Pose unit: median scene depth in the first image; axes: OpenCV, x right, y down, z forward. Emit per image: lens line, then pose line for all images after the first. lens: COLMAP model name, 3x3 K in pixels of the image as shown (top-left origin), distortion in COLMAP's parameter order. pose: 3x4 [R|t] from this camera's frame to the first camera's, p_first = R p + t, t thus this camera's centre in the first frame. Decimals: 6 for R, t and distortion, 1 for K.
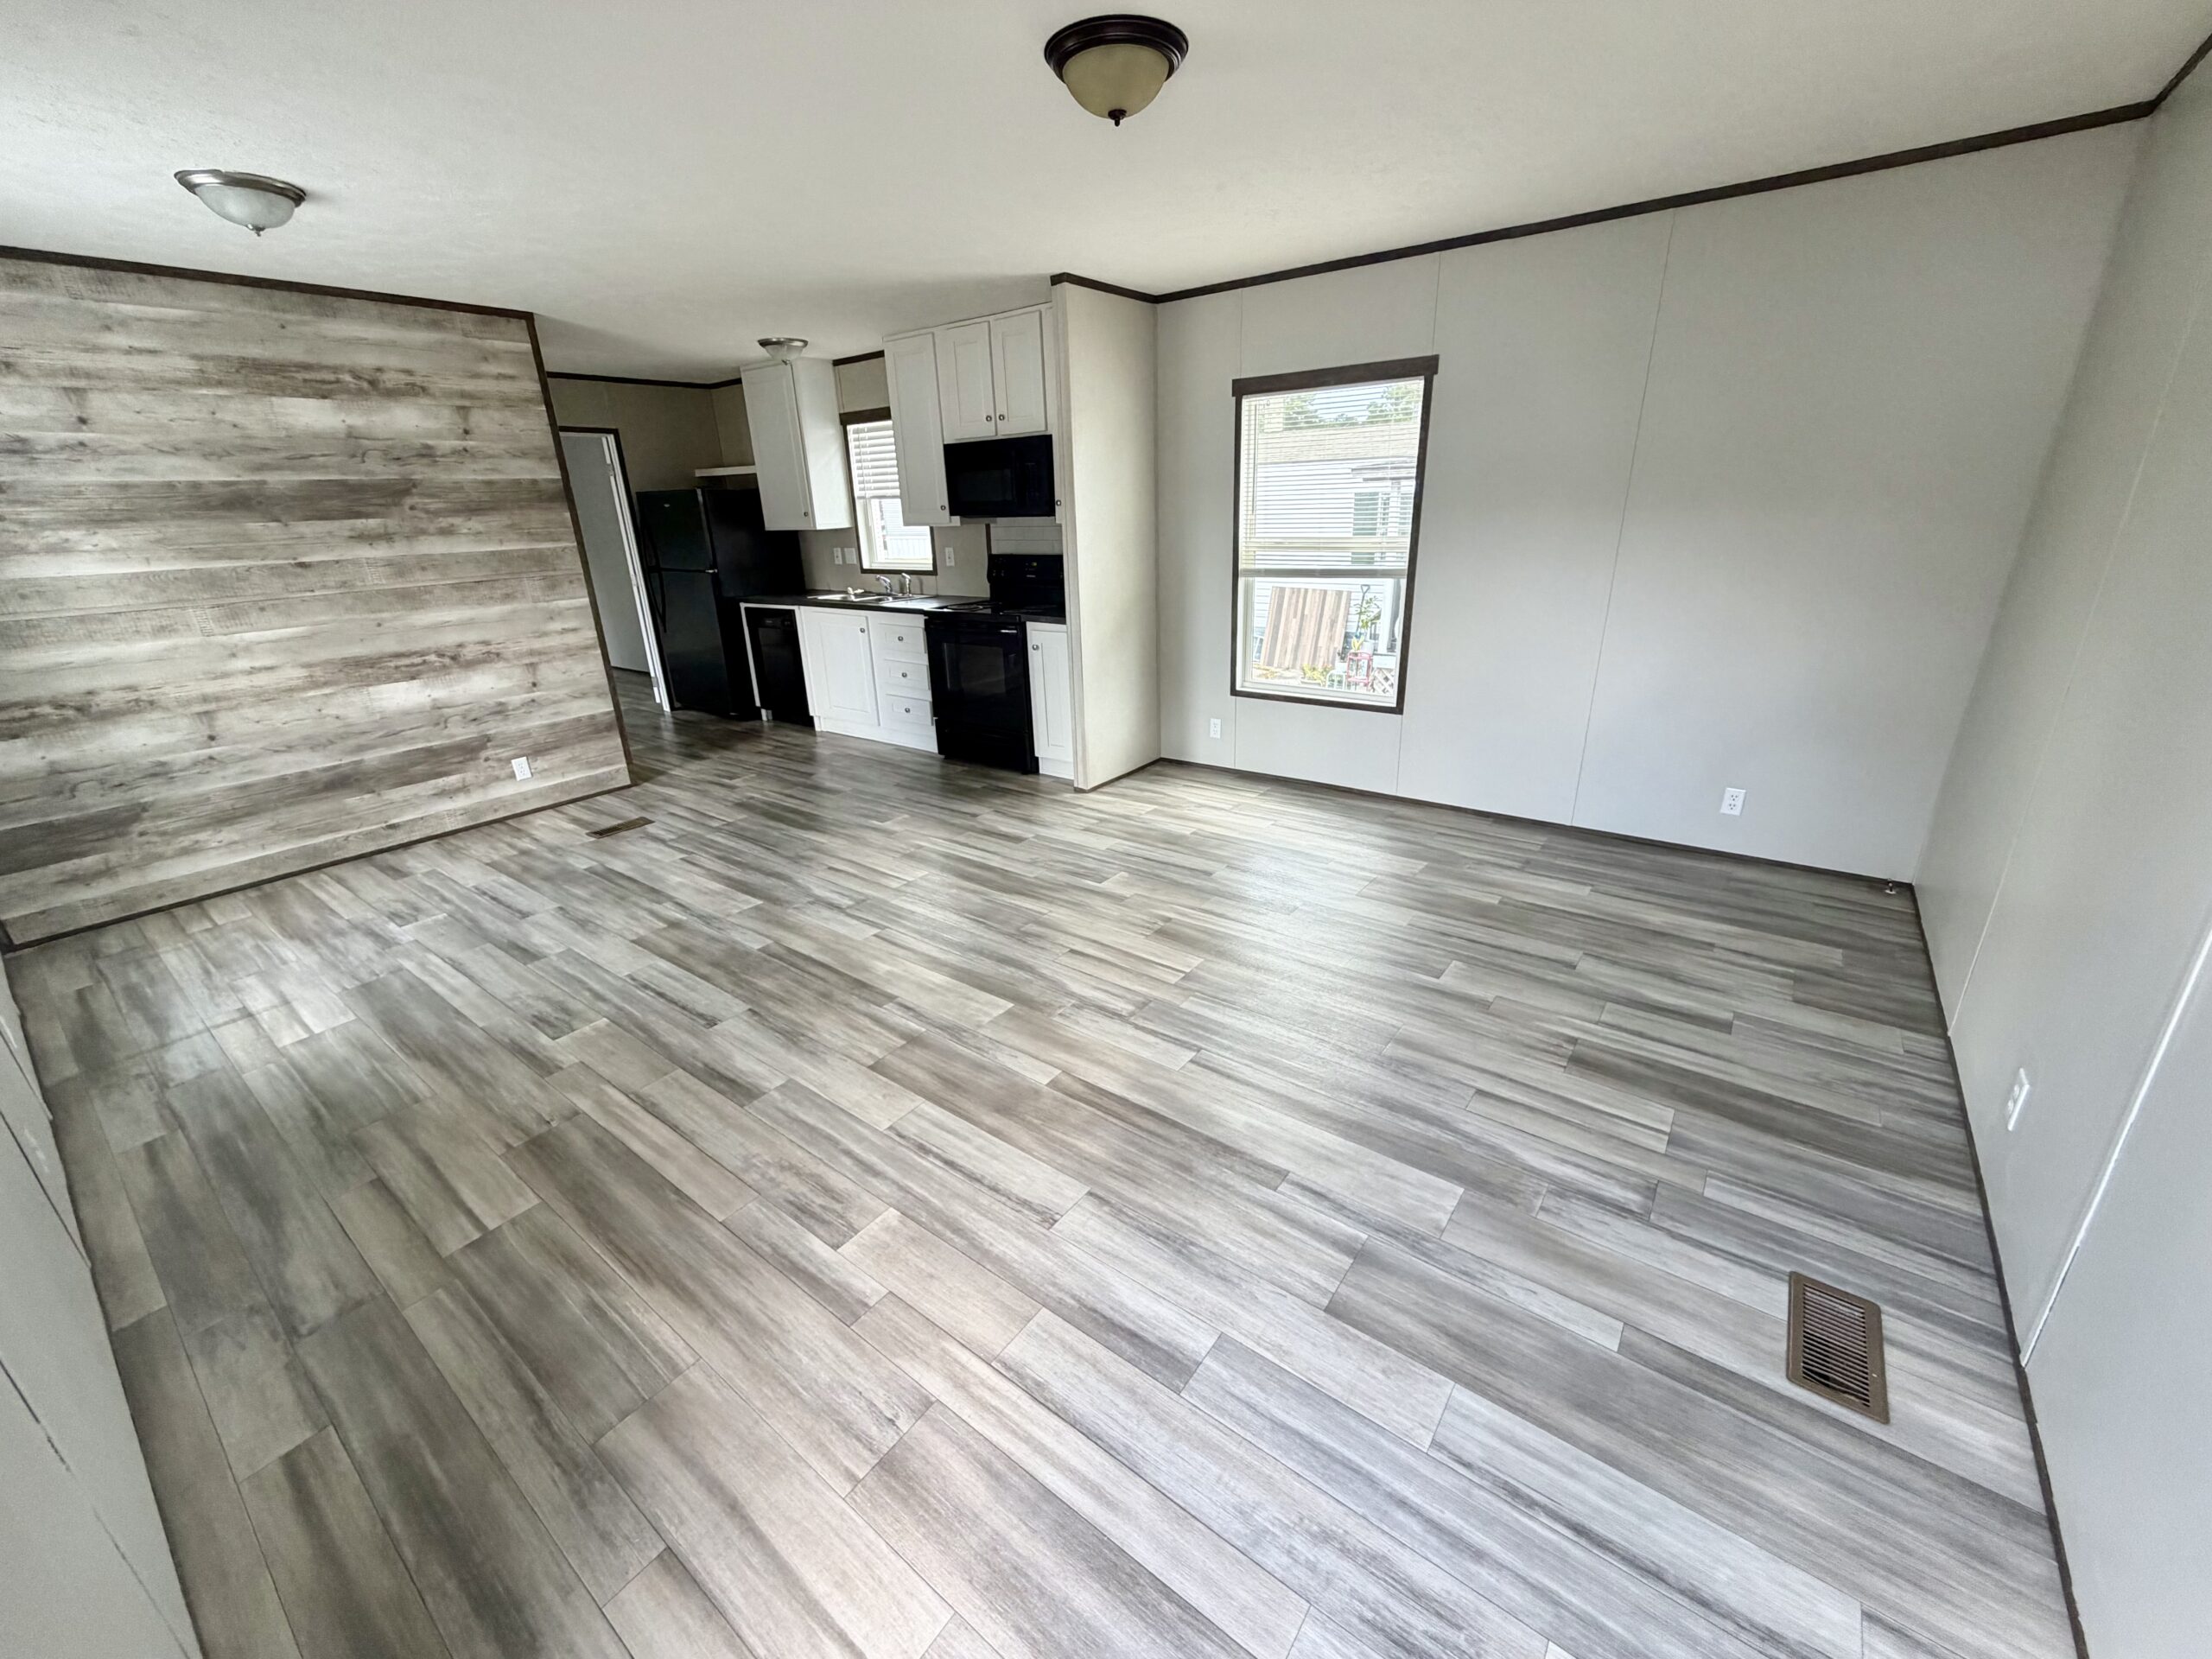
lens RADIAL K [[883.5, 0, 1106.0], [0, 883.5, 829.5], [0, 0, 1]] dist [0.000657, 0.000075]
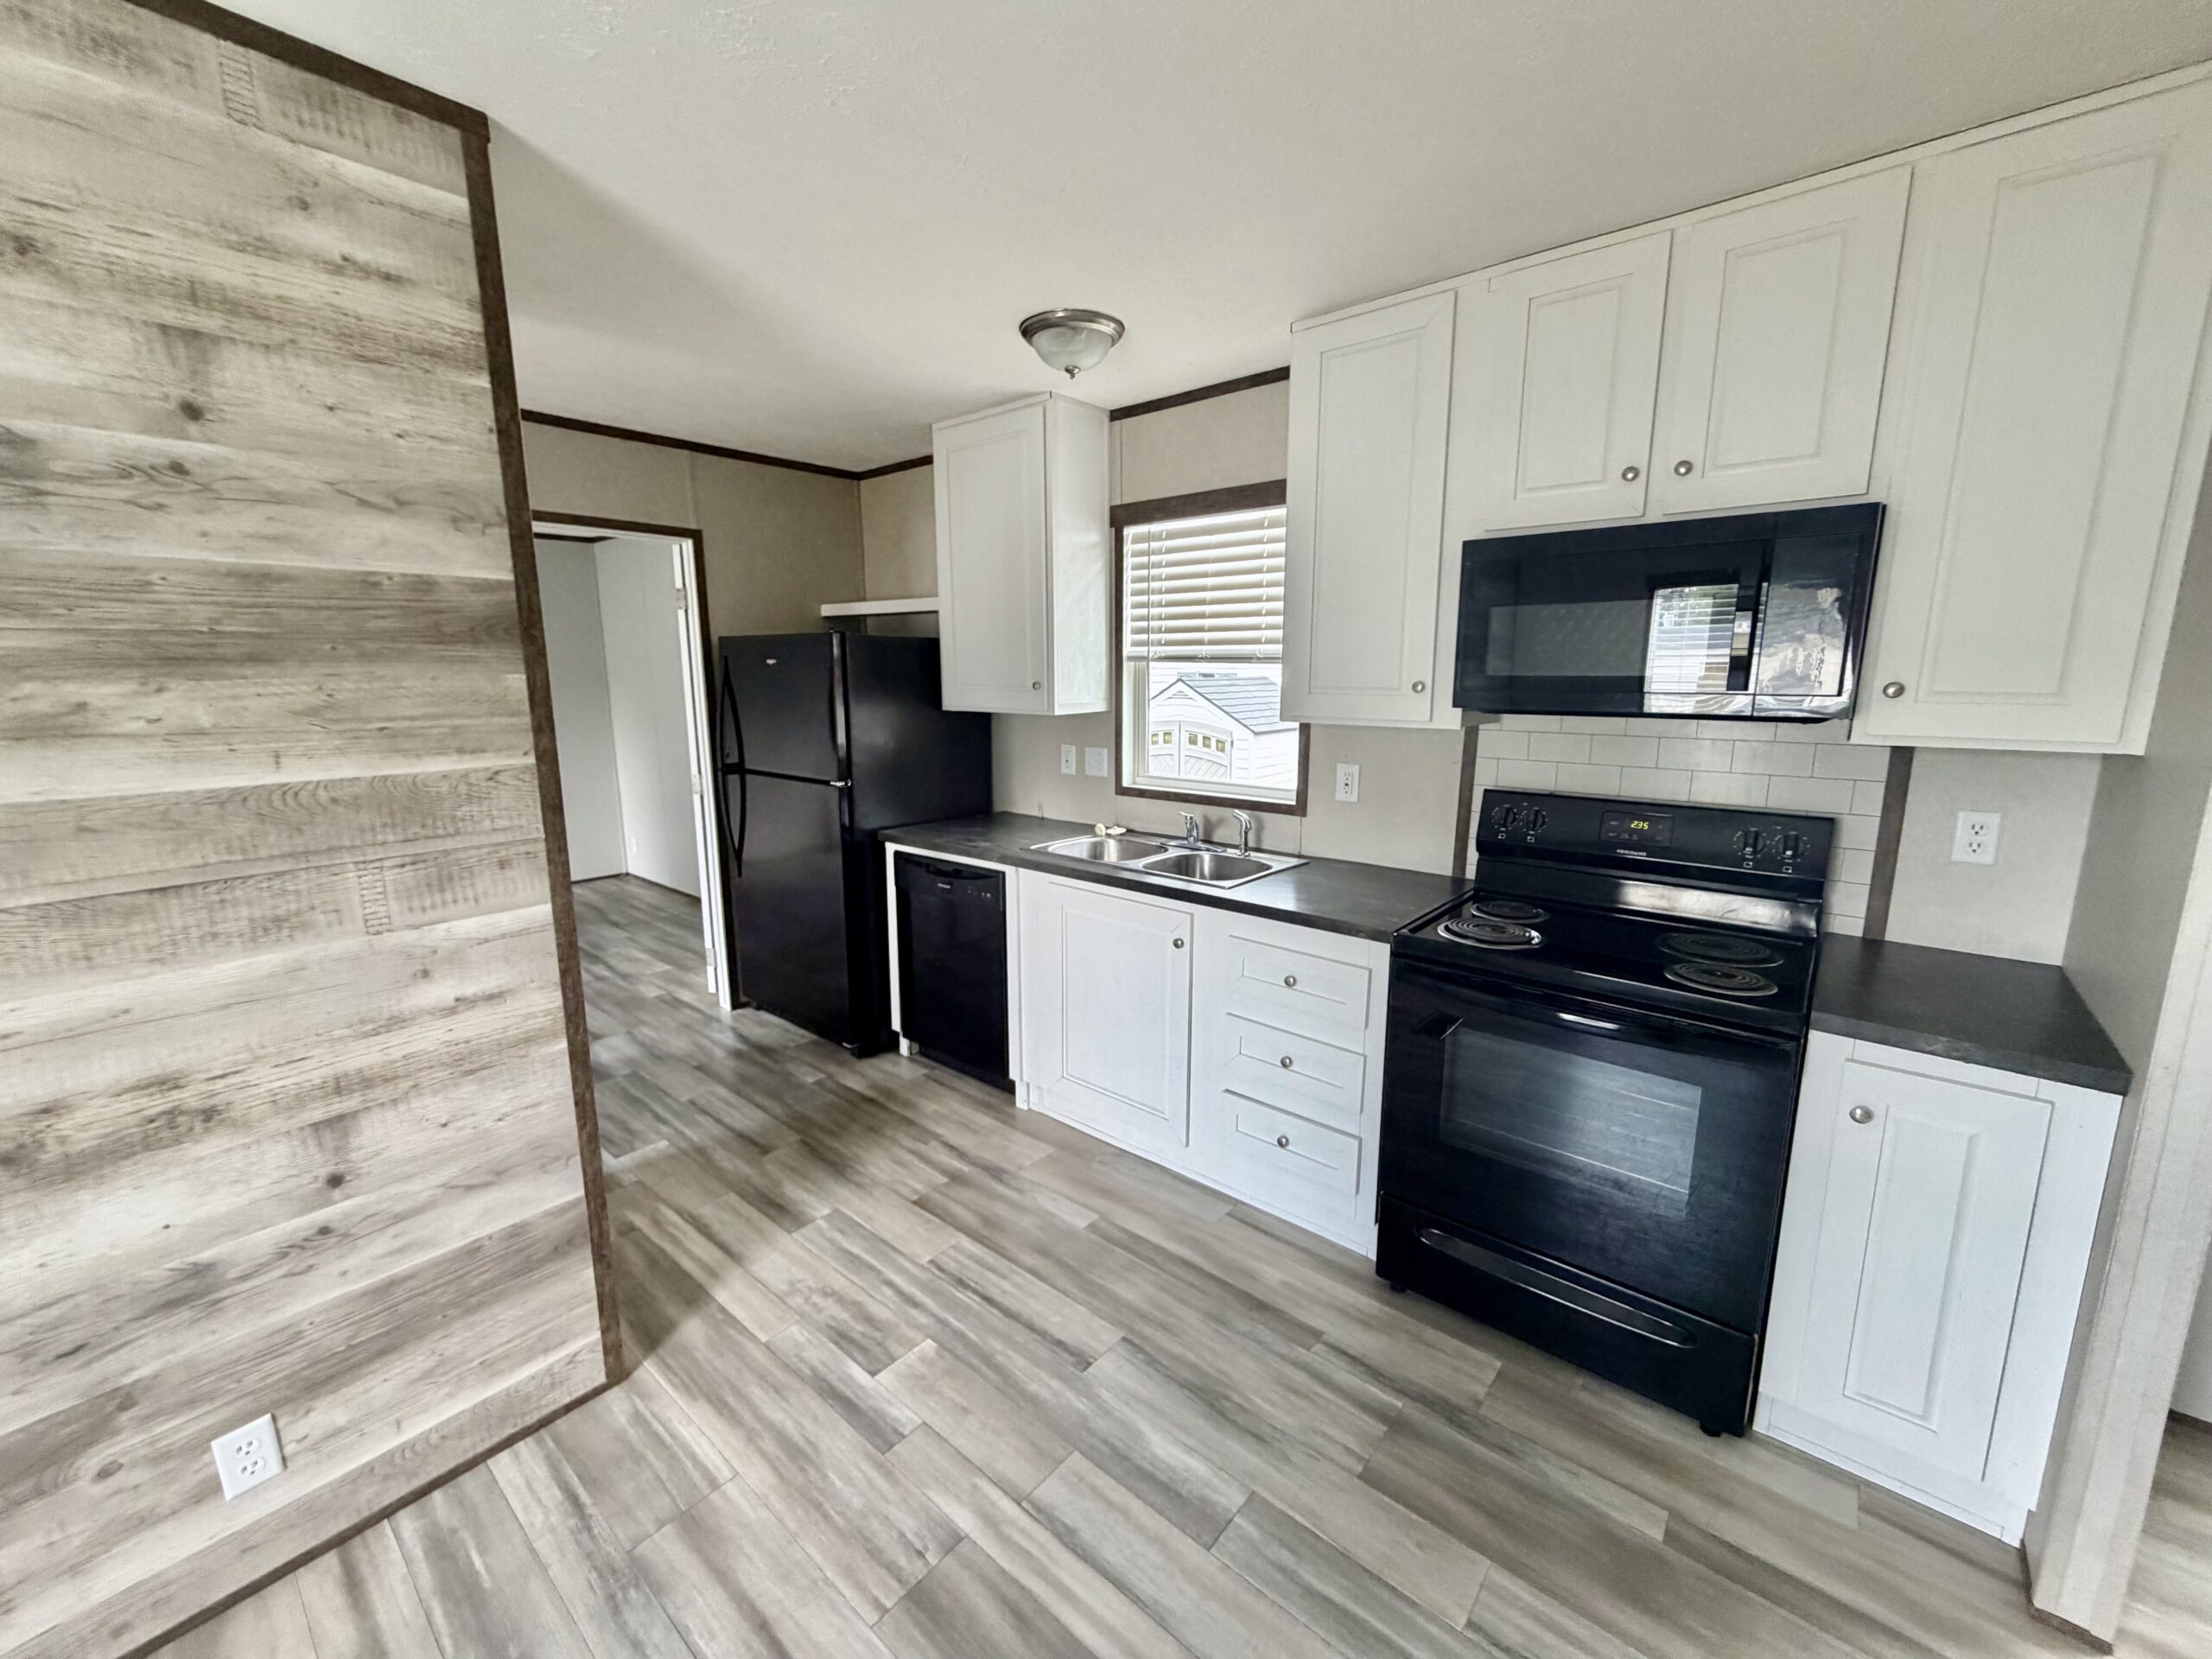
lens RADIAL K [[897.1, 0, 1107.2], [0, 897.1, 835.2], [0, 0, 1]] dist [-0.000233, 0.000019]
pose [[0.997676, 0.040734, -0.054619, -0.371686], [-0.049499, 0.984169, -0.170178, -0.258462], [0.046822, 0.172486, 0.983899, 0.704302]]
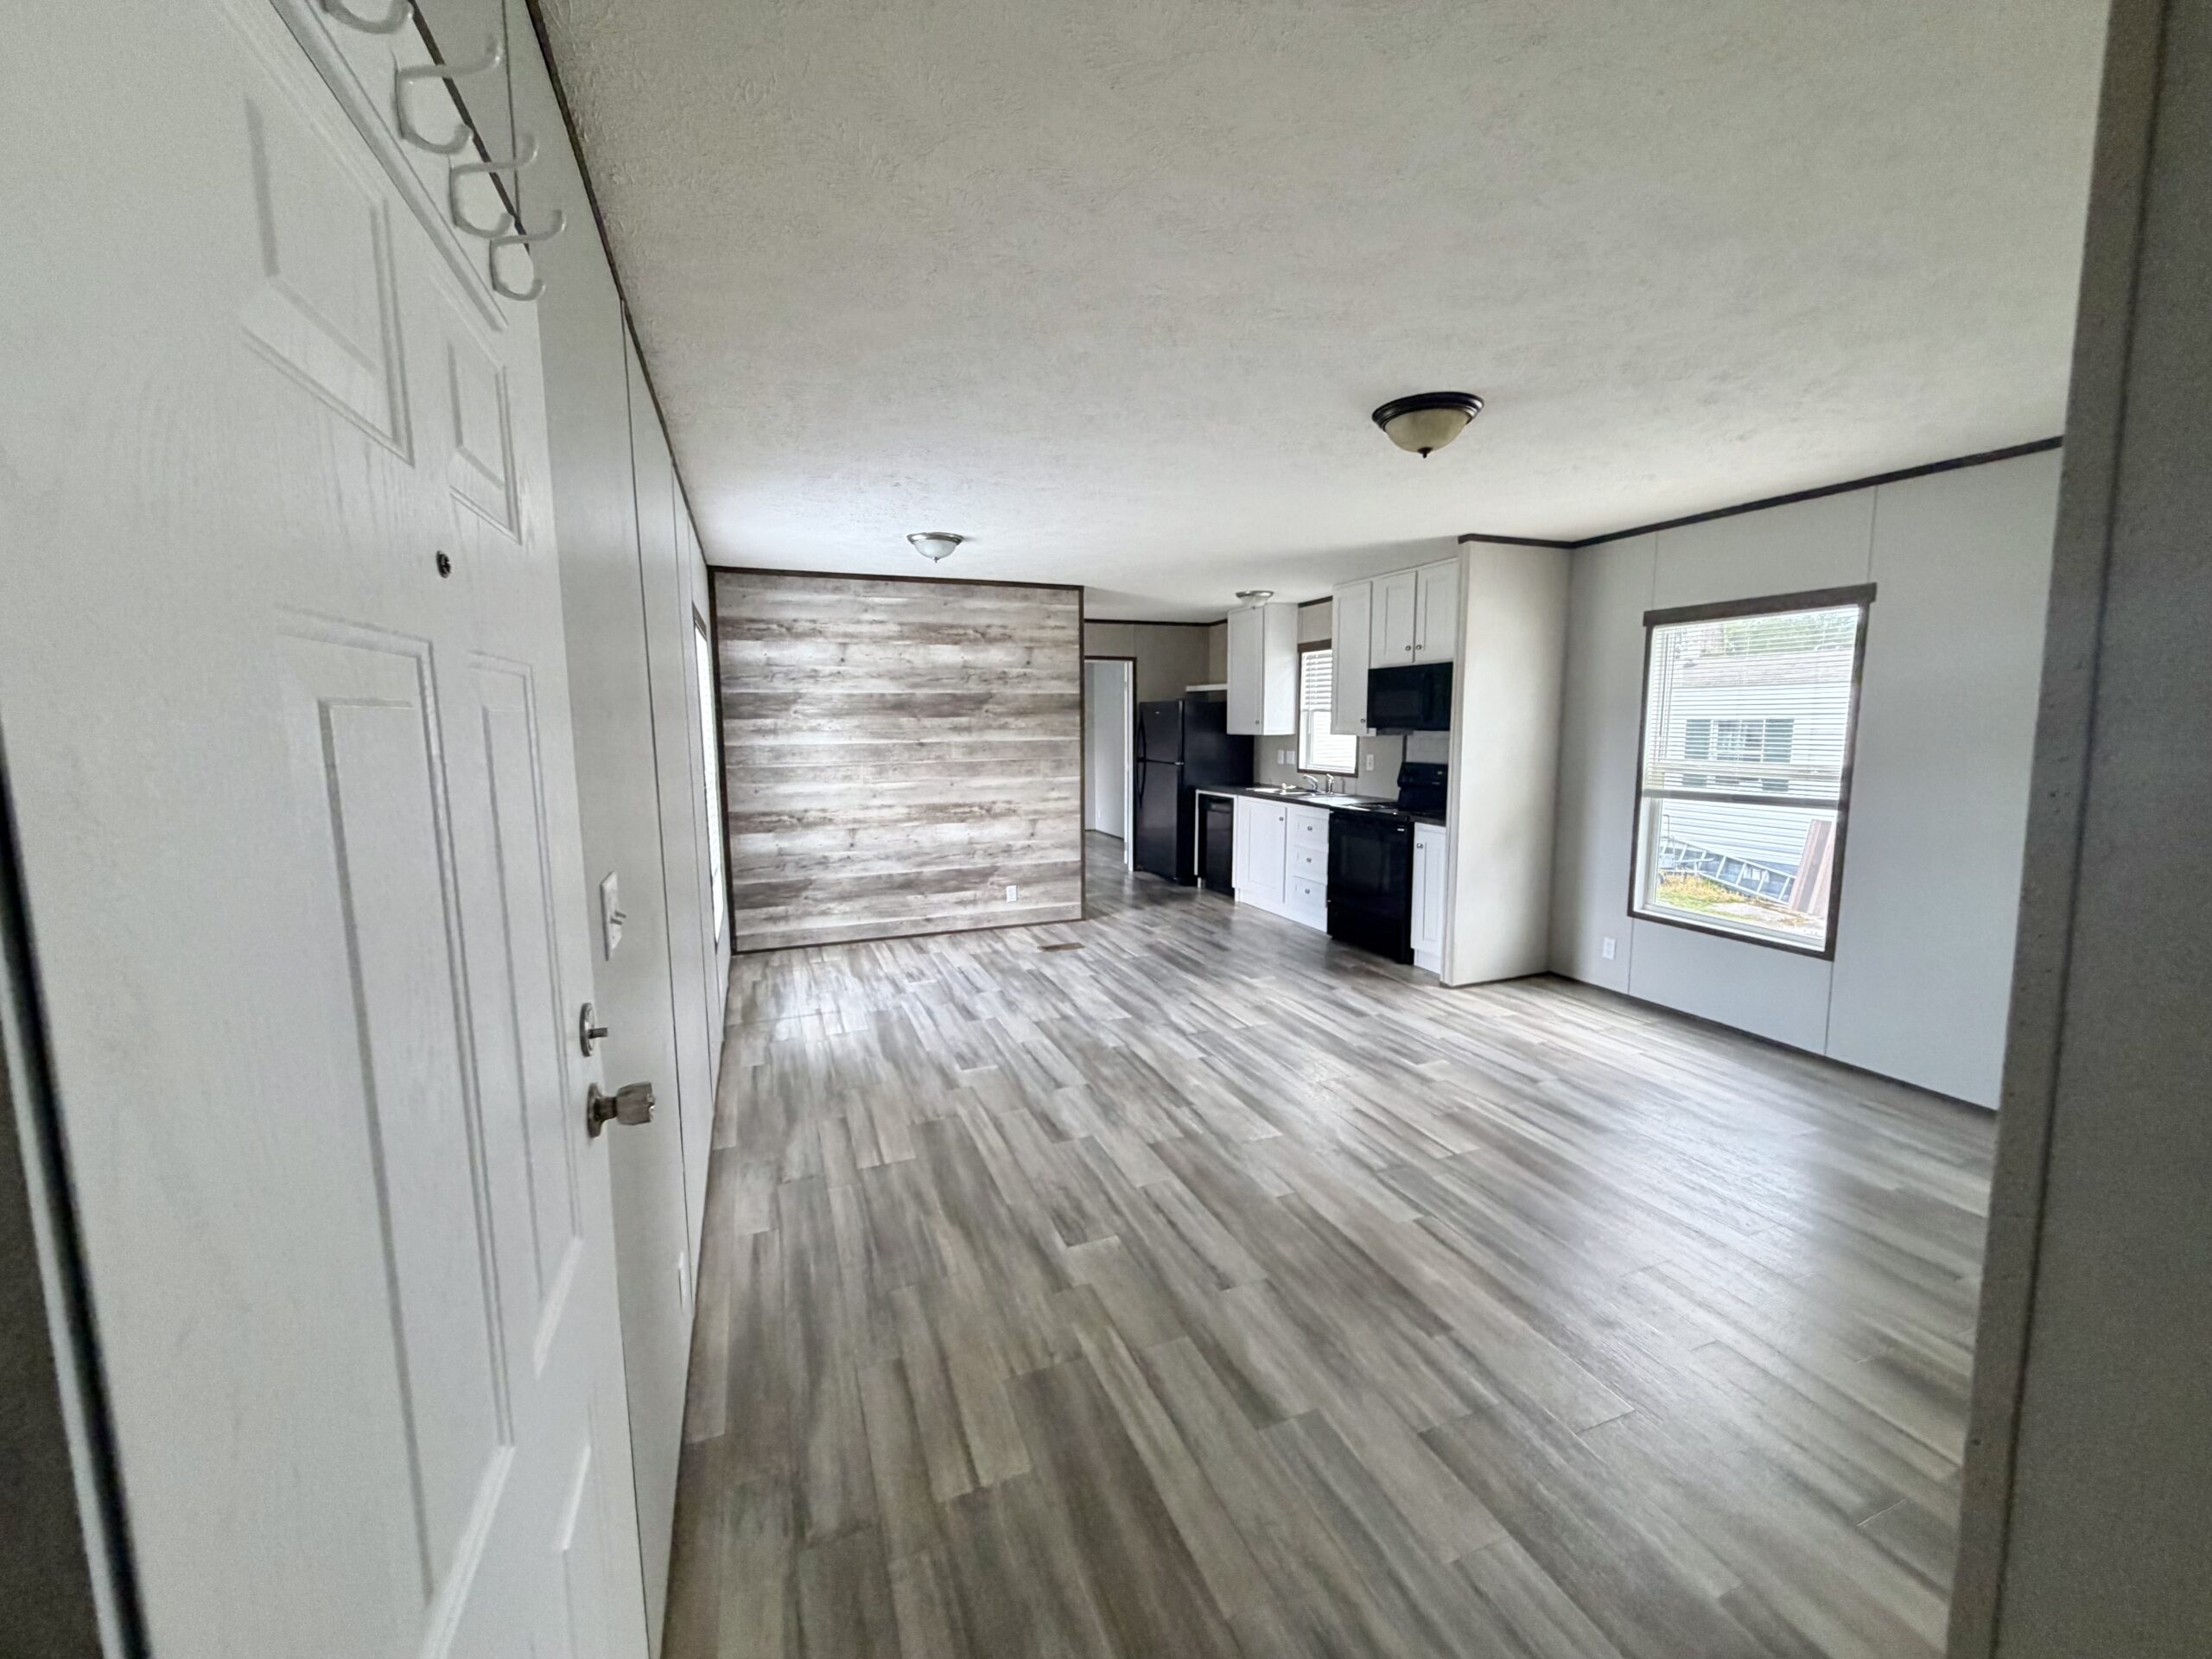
lens RADIAL K [[883.5, 0, 1106.0], [0, 883.5, 829.5], [0, 0, 1]] dist [0.000657, 0.000075]
pose [[0.855117, 0.091505, -0.510296, 0.154206], [-0.201521, 0.965563, -0.164553, 0.031688], [0.477665, 0.243547, 0.844109, -0.106251]]
